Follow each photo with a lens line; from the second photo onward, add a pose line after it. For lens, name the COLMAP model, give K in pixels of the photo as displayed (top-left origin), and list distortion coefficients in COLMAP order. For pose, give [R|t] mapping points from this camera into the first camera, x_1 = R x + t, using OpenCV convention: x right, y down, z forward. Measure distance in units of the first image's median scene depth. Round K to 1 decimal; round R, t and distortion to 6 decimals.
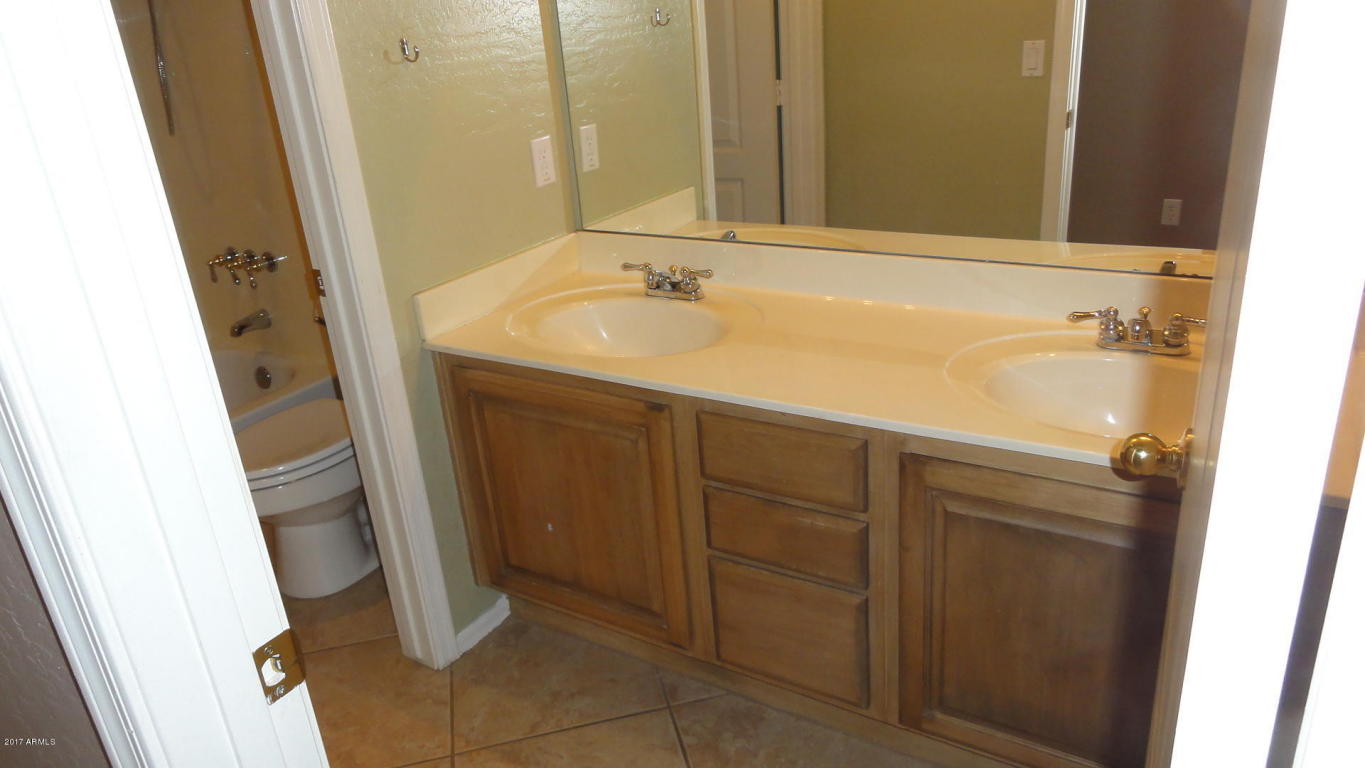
lens RADIAL K [[972.9, 0, 680.4], [0, 972.9, 385.3], [0, 0, 1]] dist [0.006833, 0.004808]
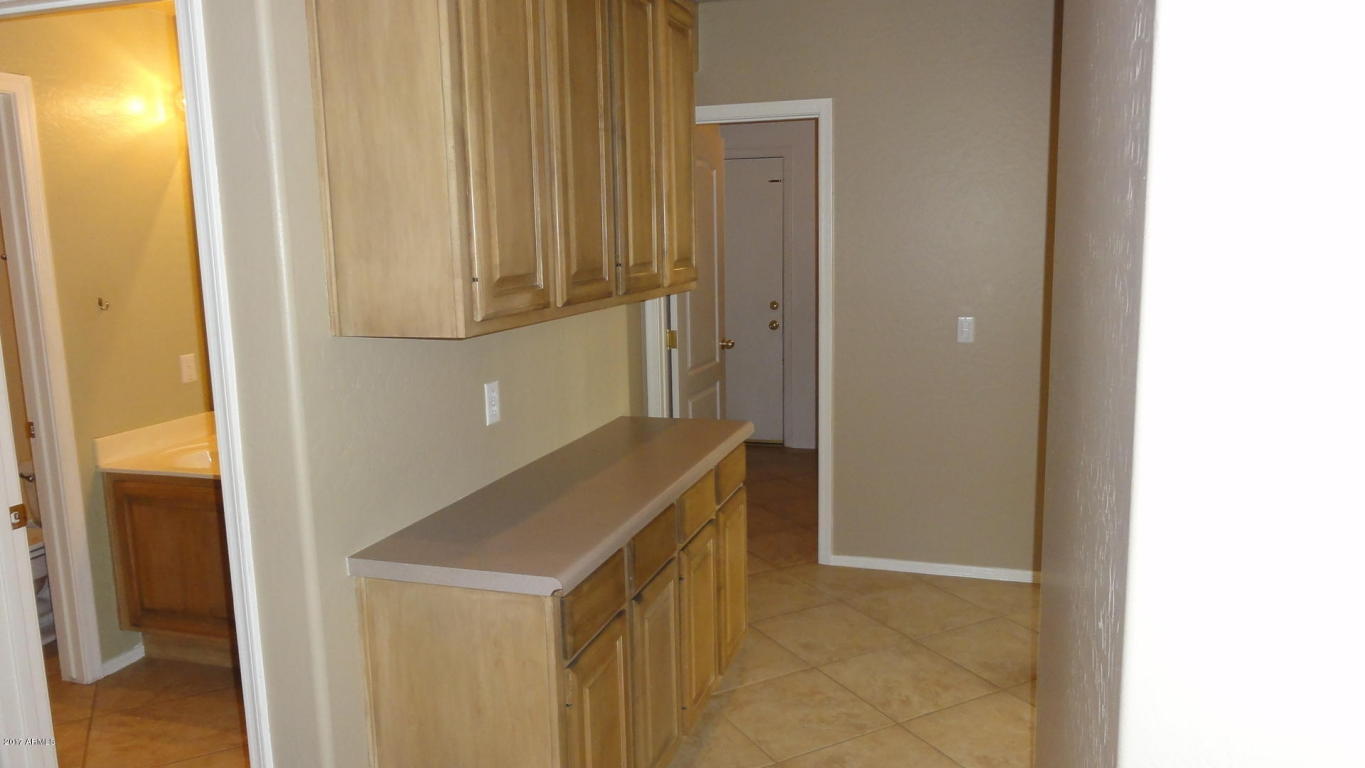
lens RADIAL K [[972.9, 0, 680.4], [0, 972.9, 385.3], [0, 0, 1]] dist [0.006833, 0.004808]
pose [[0.967373, 0.017388, 0.252758, 0.272444], [0.046660, 0.968349, -0.245198, 0.267838], [-0.249021, 0.248992, 0.935944, -0.834922]]
